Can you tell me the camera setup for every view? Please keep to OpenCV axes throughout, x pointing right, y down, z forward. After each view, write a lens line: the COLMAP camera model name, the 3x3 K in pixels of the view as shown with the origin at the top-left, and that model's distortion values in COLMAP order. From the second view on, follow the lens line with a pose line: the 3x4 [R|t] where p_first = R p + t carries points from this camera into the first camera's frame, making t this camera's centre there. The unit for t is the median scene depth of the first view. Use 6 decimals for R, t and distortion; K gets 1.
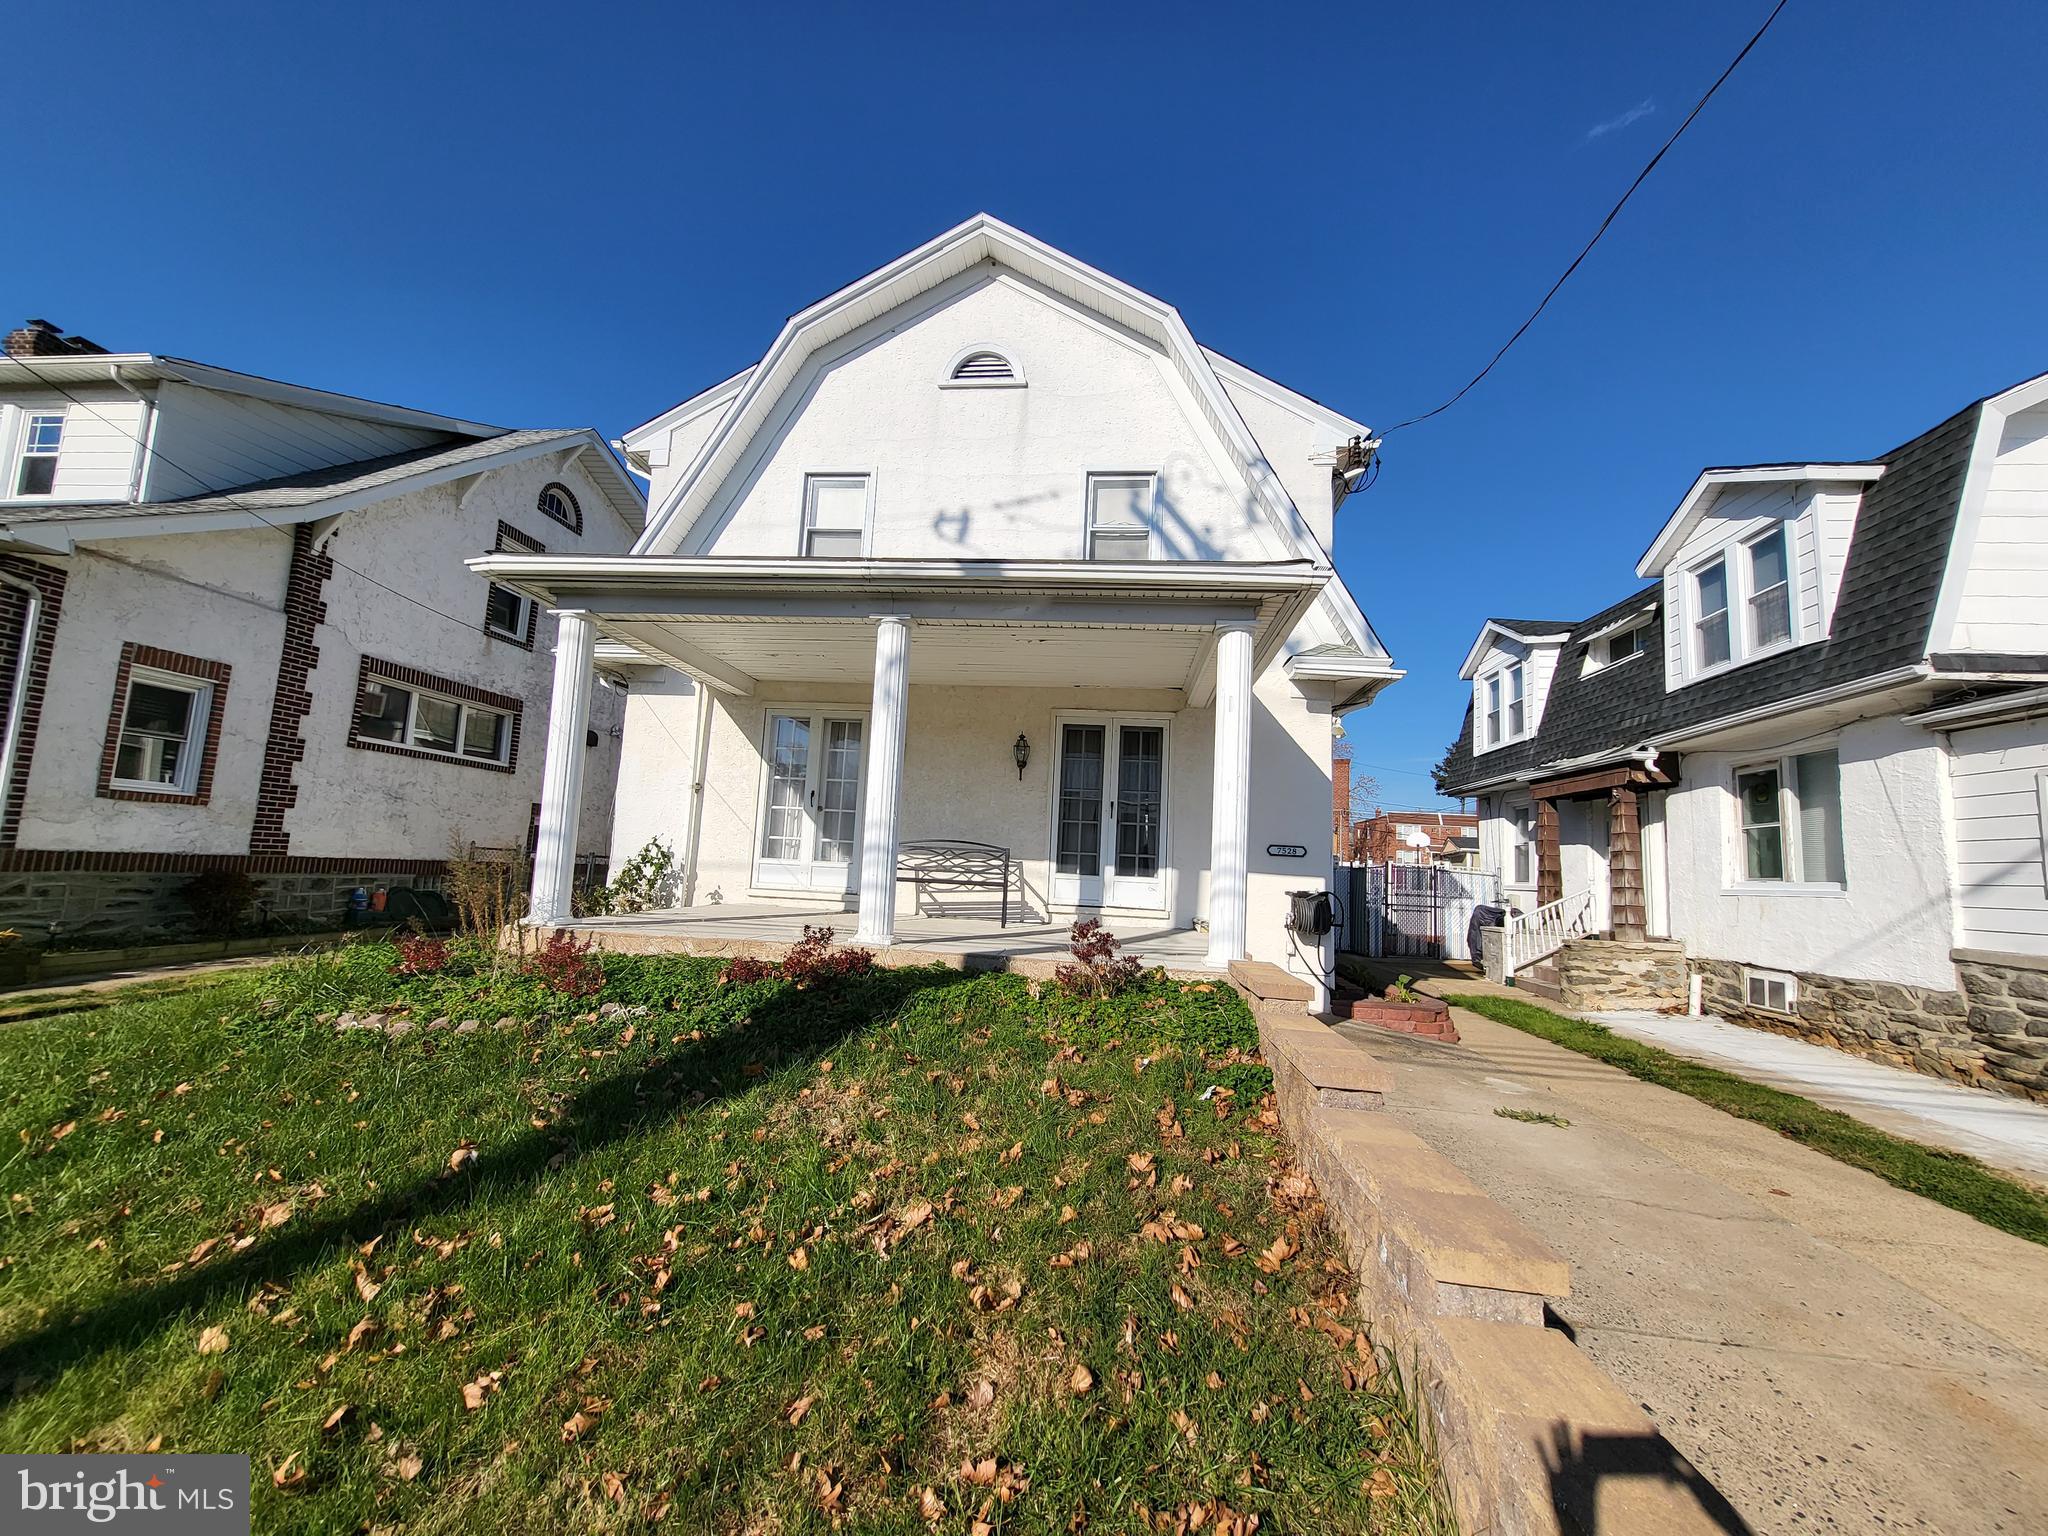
lens RADIAL K [[808.6, 0, 1025.0], [0, 808.6, 772.7], [0, 0, 1]] dist [0.005817, -0.000472]
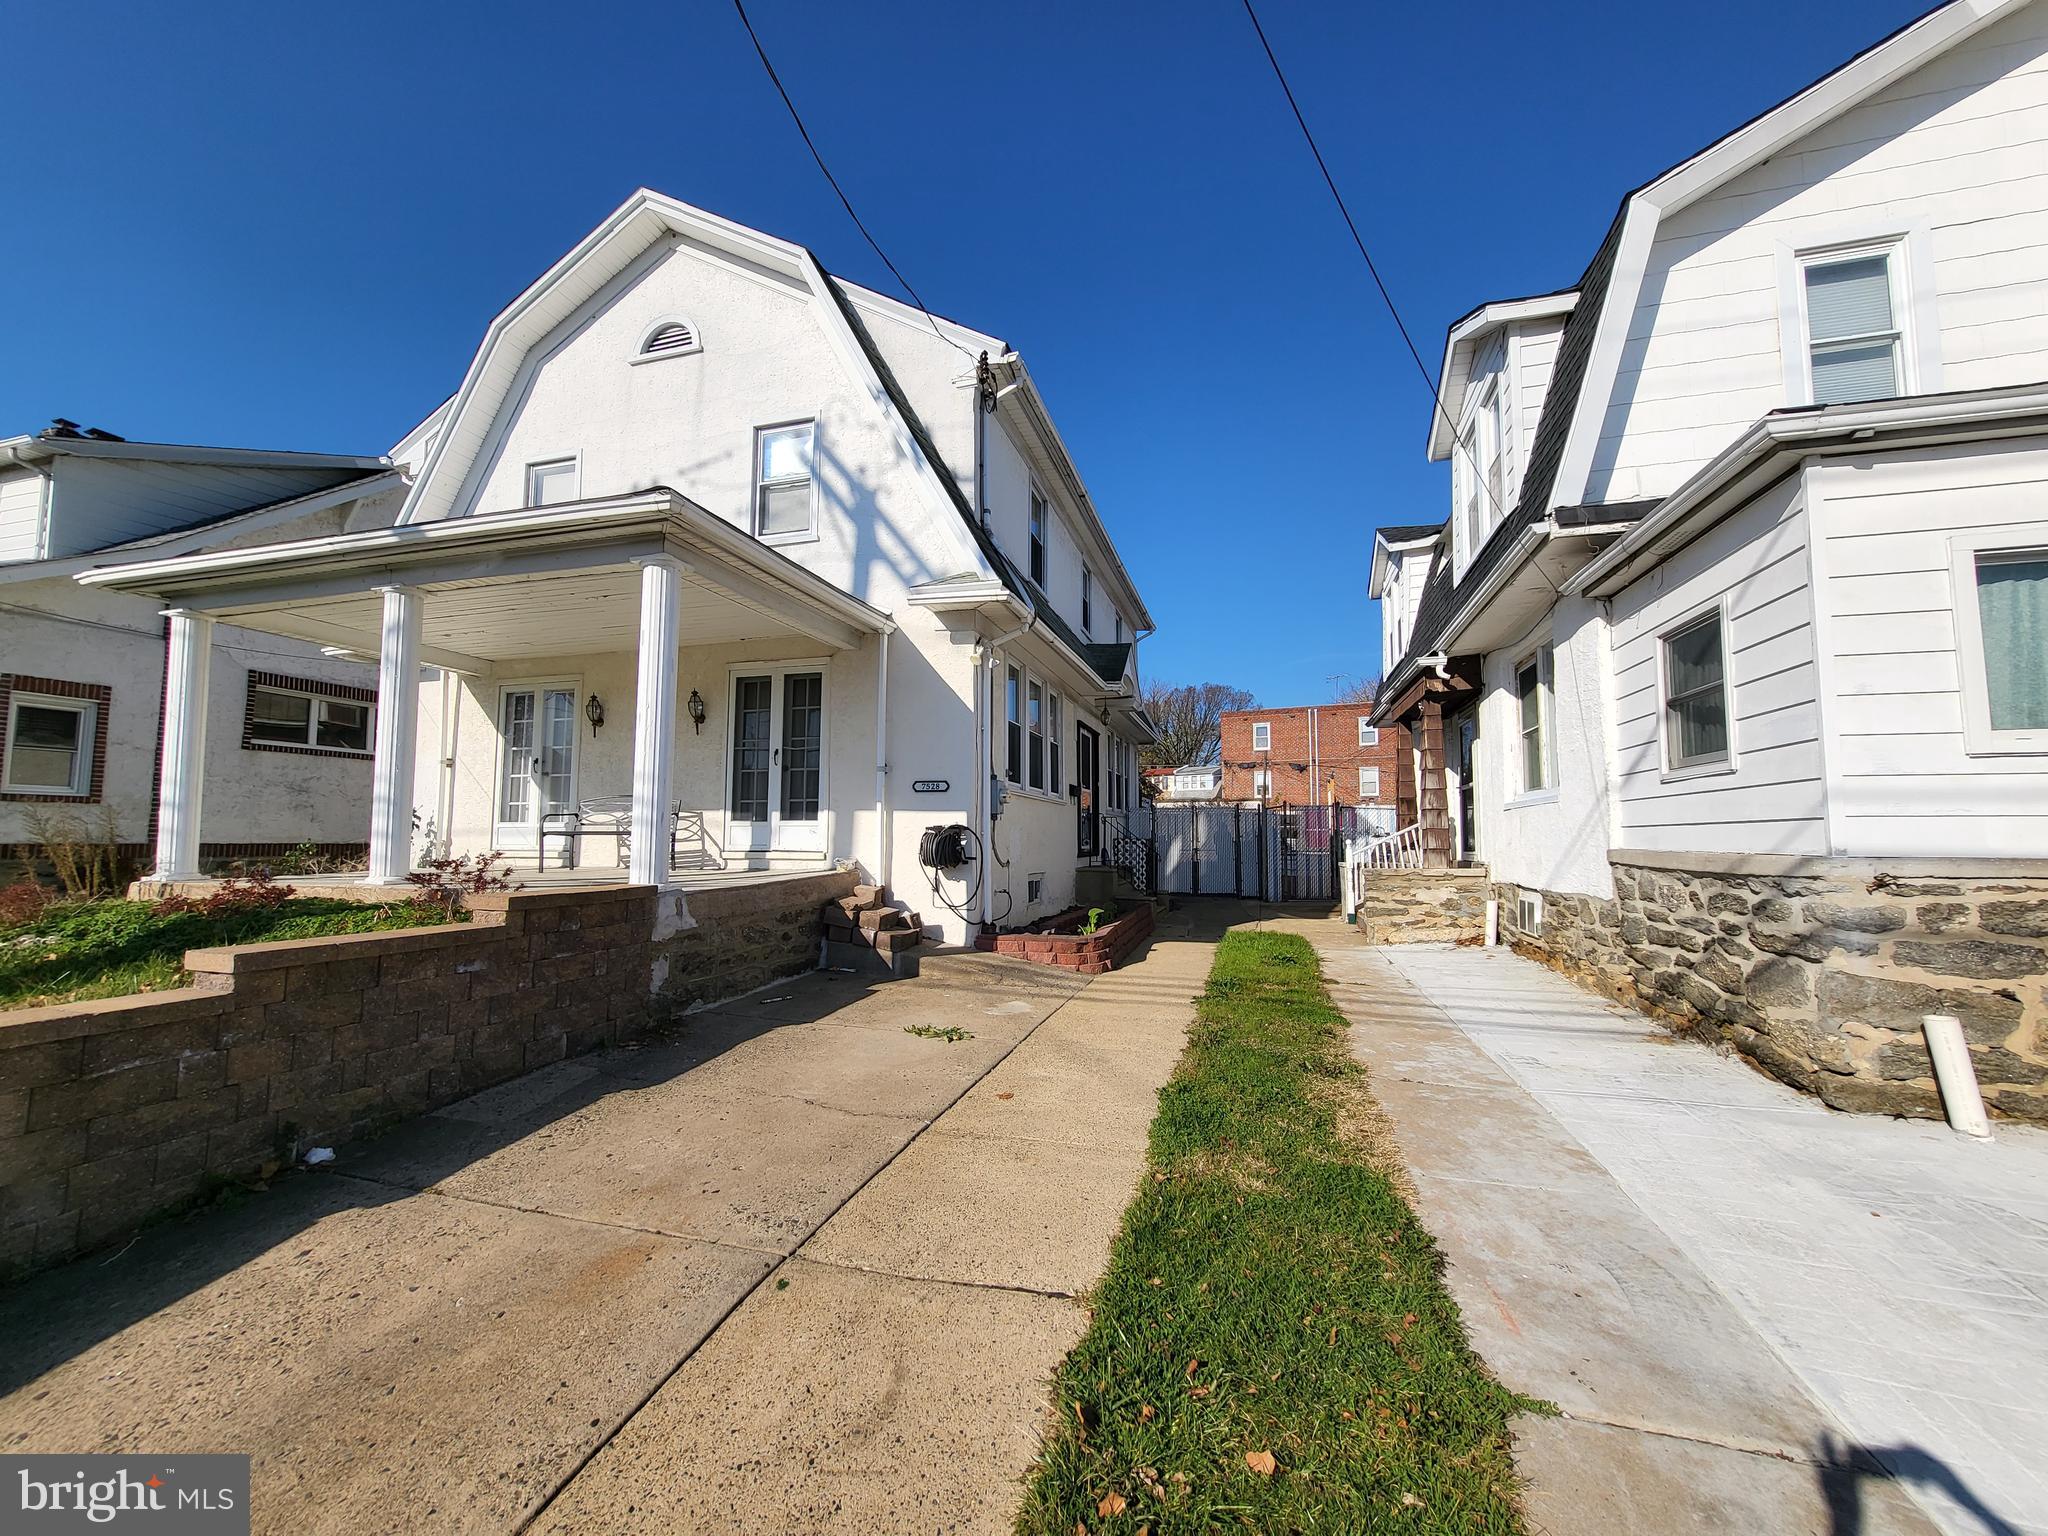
lens RADIAL K [[808.6, 0, 1023.3], [0, 808.6, 772.1], [0, 0, 1]] dist [0.005817, -0.000472]
pose [[0.982436, -0.063144, -0.175590, 0.559160], [0.068610, 0.997325, 0.025225, 0.056996], [0.173528, -0.036829, 0.984140, 0.042249]]
